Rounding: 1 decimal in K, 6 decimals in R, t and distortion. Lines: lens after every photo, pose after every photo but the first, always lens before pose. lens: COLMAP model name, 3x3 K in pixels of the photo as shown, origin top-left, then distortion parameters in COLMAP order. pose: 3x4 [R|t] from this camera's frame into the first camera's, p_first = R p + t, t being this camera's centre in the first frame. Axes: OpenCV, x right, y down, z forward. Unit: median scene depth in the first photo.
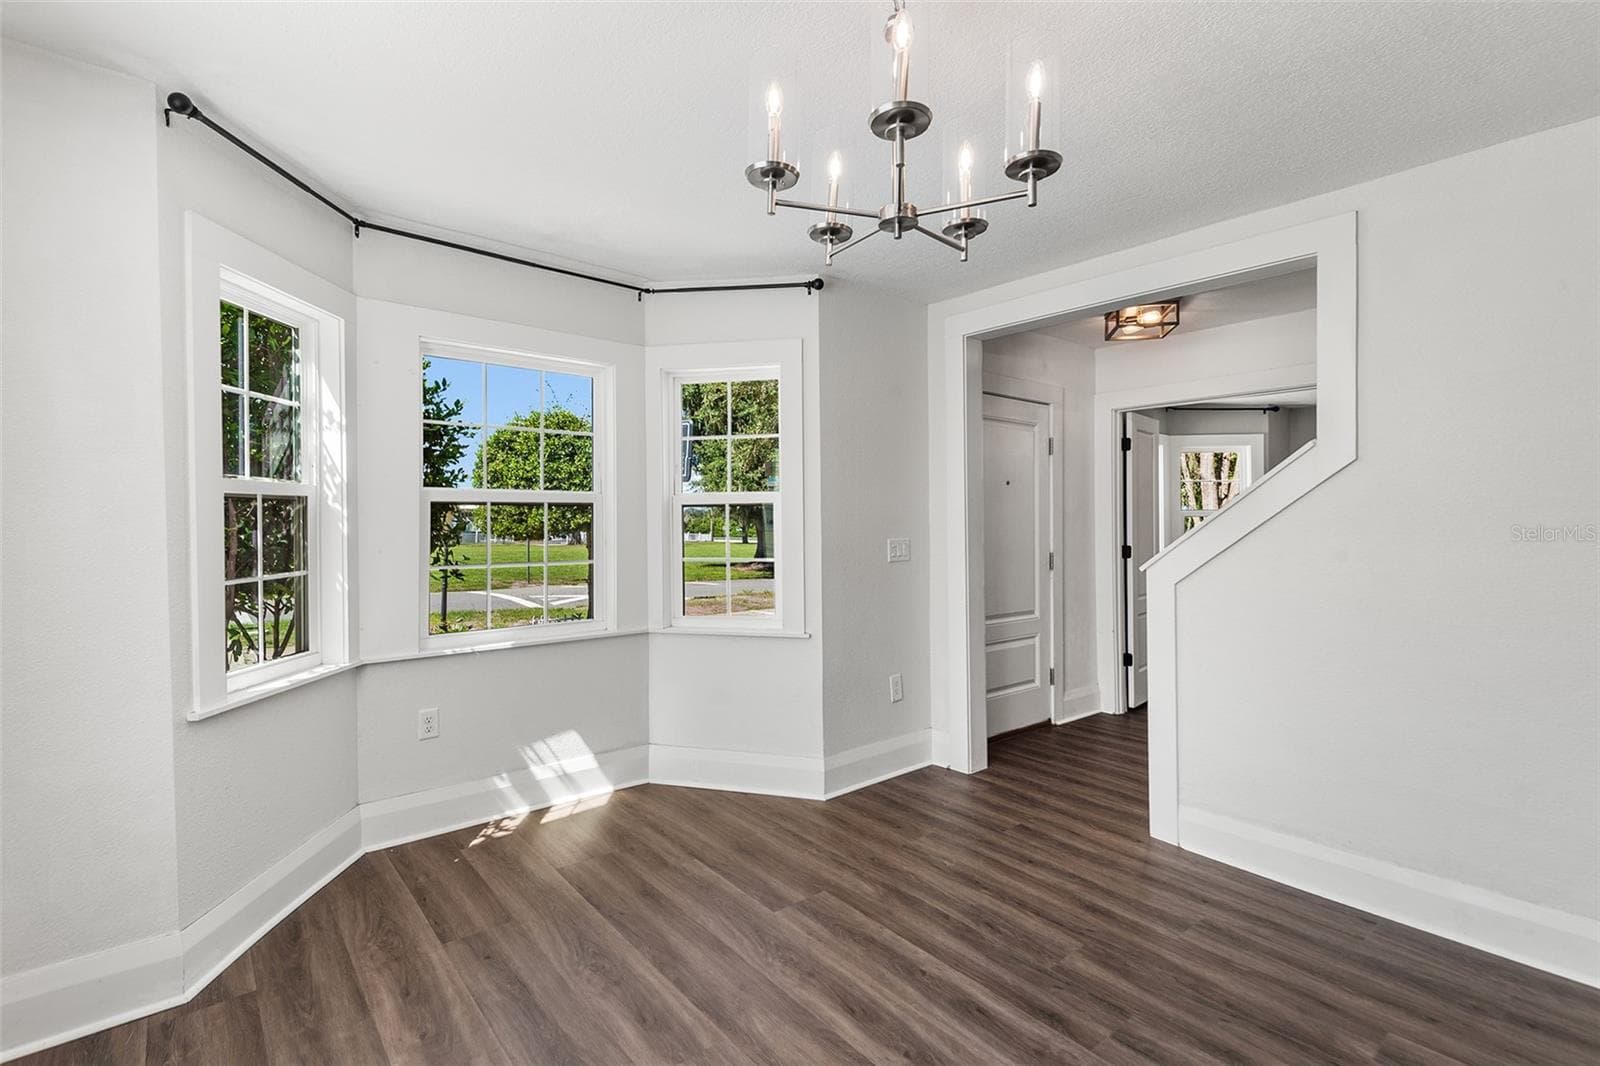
lens RADIAL K [[739.4, 0, 794.5], [0, 739.4, 517.3], [0, 0, 1]] dist [0.014981, -0.010983]
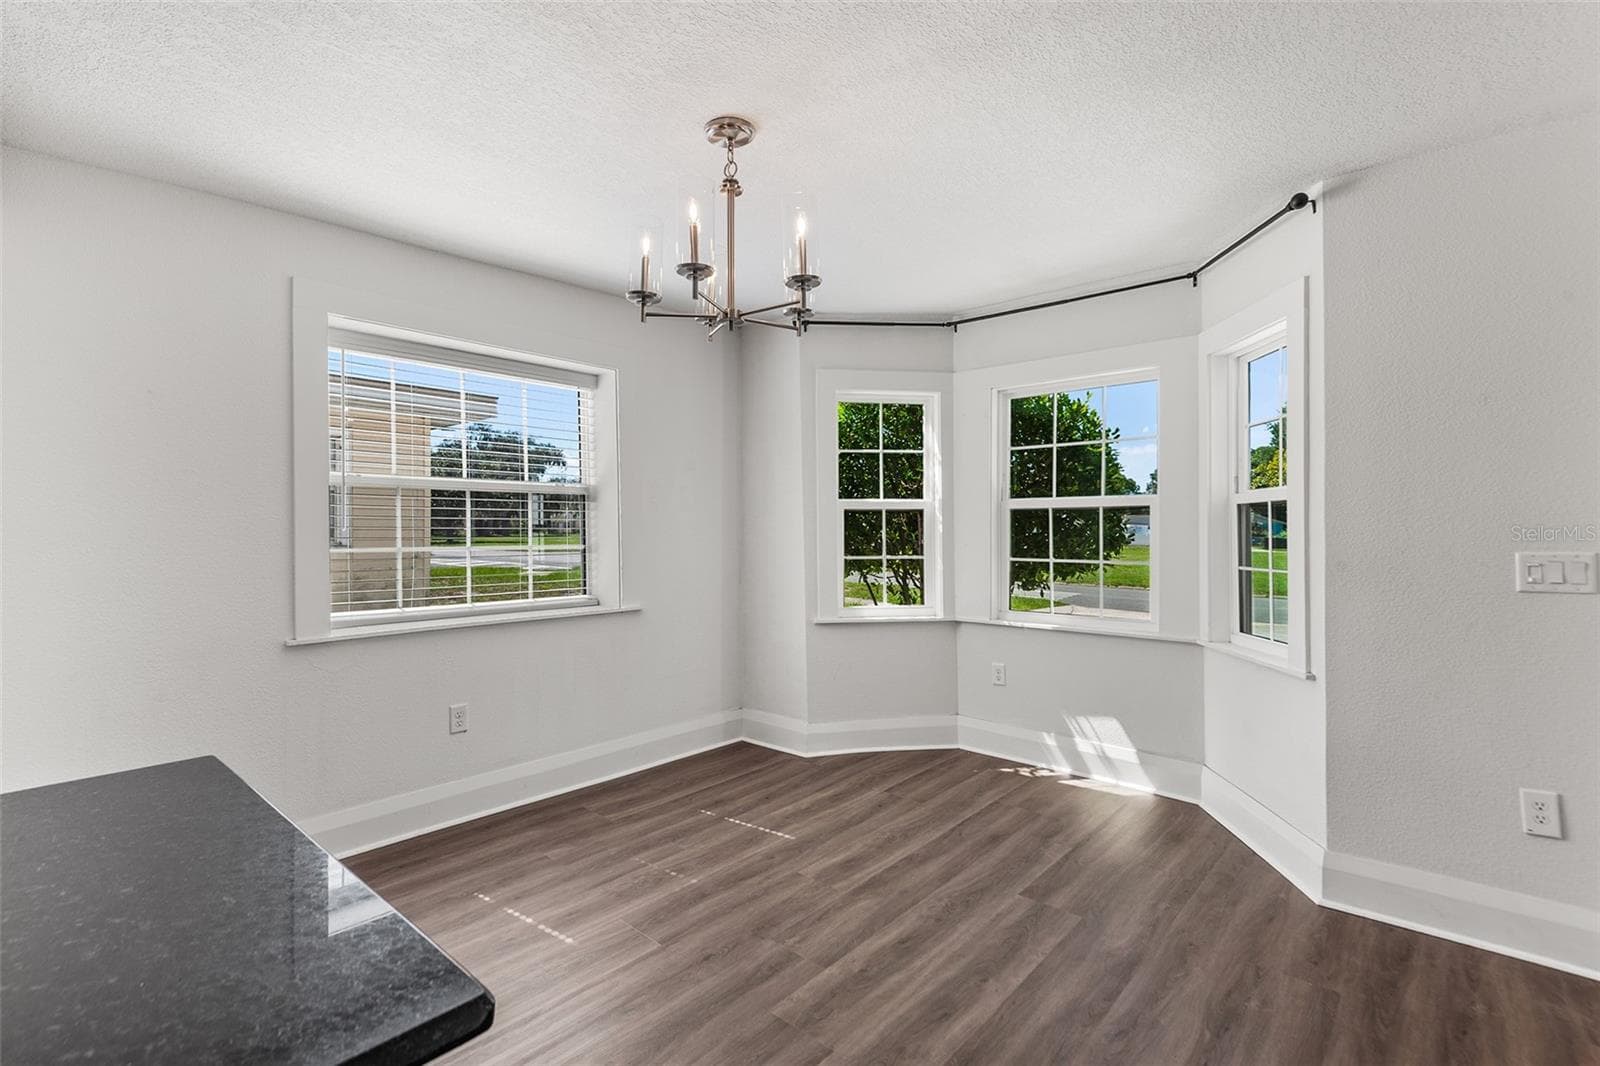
lens RADIAL K [[739.4, 0, 788.7], [0, 739.4, 534.6], [0, 0, 1]] dist [0.014981, -0.010983]
pose [[0.152541, 0.015352, -0.988178, 0.876150], [0.001983, 0.999873, 0.015840, 0.003168], [0.988295, -0.004375, 0.152491, 0.474001]]
